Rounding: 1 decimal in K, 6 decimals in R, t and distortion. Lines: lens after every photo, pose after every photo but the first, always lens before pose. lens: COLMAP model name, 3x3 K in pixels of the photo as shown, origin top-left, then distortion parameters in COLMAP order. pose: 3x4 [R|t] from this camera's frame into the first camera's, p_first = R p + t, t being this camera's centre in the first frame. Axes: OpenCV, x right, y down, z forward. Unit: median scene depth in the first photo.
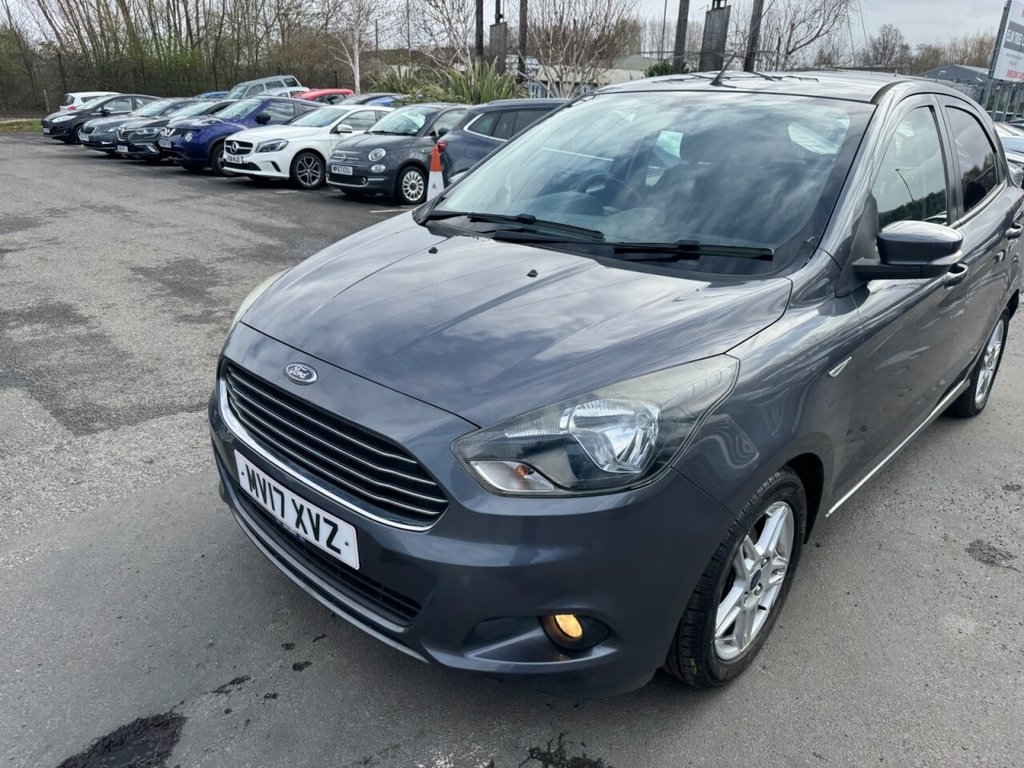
lens RADIAL K [[736.5, 0, 509.4], [0, 736.5, 382.6], [0, 0, 1]] dist [0.007457, -0.014514]
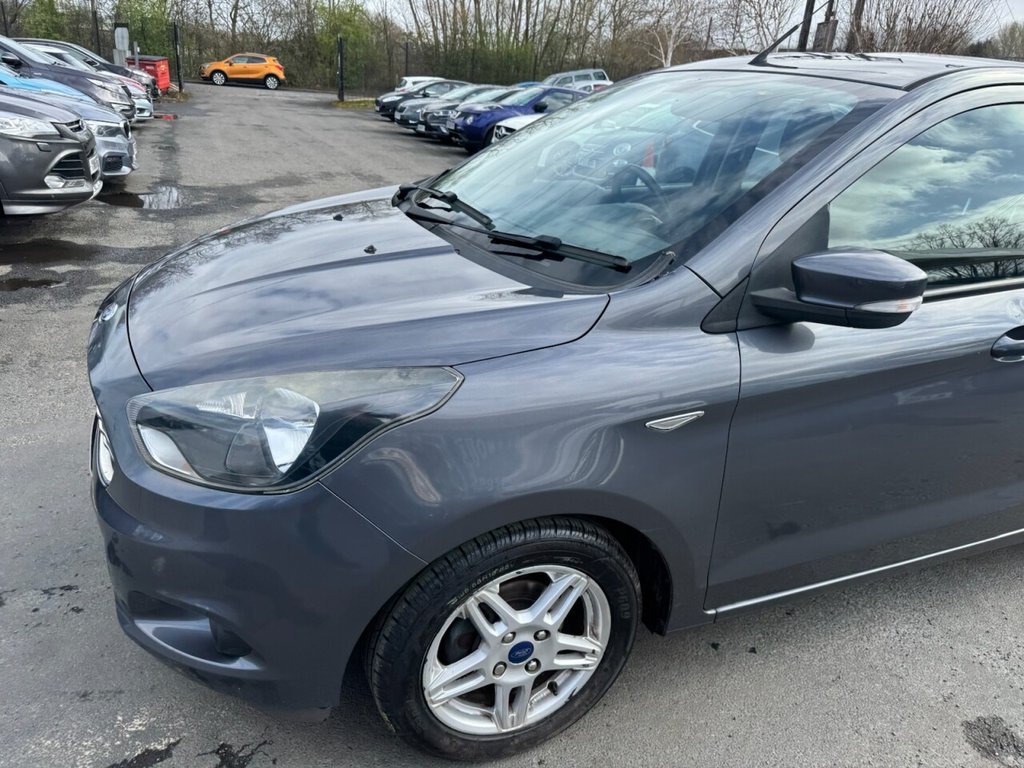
lens RADIAL K [[736.5, 0, 501.8], [0, 736.5, 381.7], [0, 0, 1]] dist [0.007457, -0.014514]
pose [[0.912127, 0.190734, -0.362829, 0.303744], [-0.190429, 0.981004, 0.036975, -0.029815], [0.362990, 0.035368, 0.931122, 0.118521]]
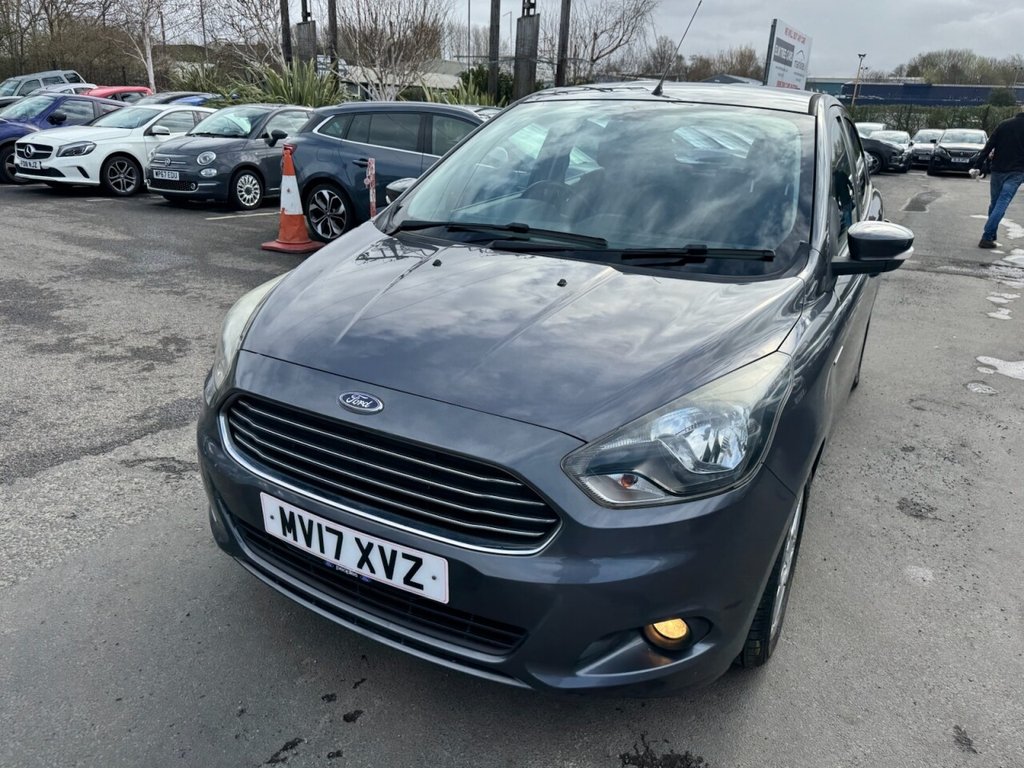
lens RADIAL K [[736.5, 0, 510.6], [0, 736.5, 380.1], [0, 0, 1]] dist [0.007457, -0.014514]
pose [[0.968141, -0.075583, 0.238727, -0.160123], [0.076773, 0.997039, 0.004323, -0.014894], [-0.238347, 0.014142, 0.971077, 0.026580]]
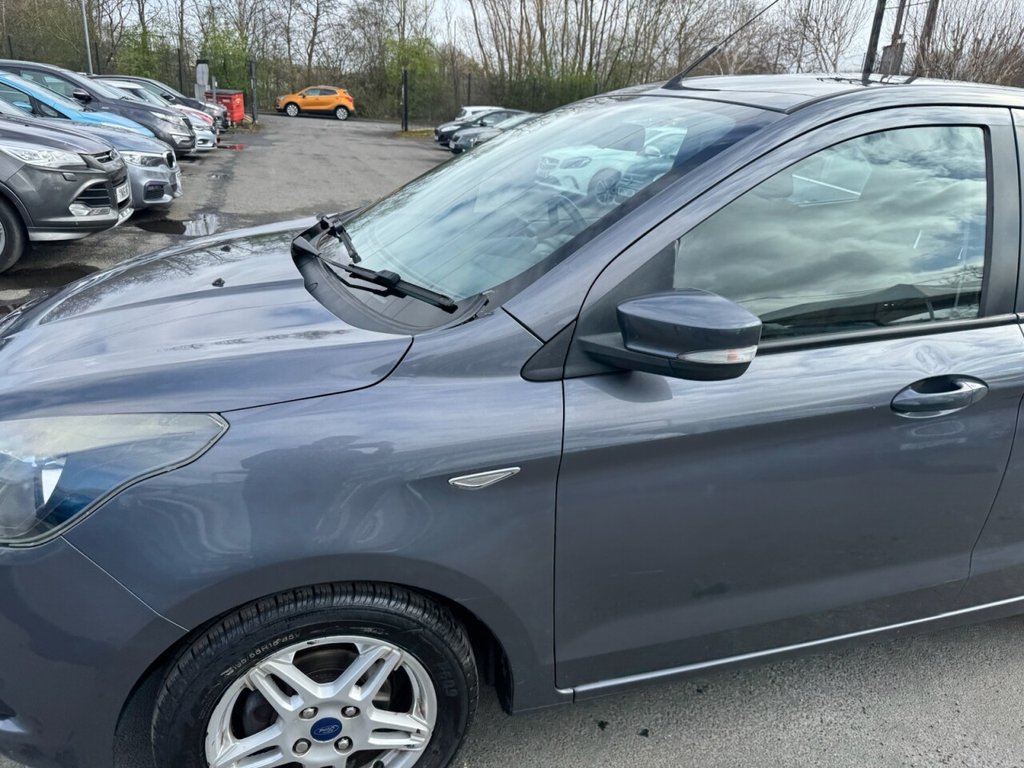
lens RADIAL K [[736.5, 0, 505.3], [0, 736.5, 375.7], [0, 0, 1]] dist [0.007457, -0.014514]
pose [[0.870190, 0.194165, -0.452846, 0.412717], [-0.210481, 0.977488, 0.014653, -0.069878], [0.445496, 0.082565, 0.891468, 0.211203]]
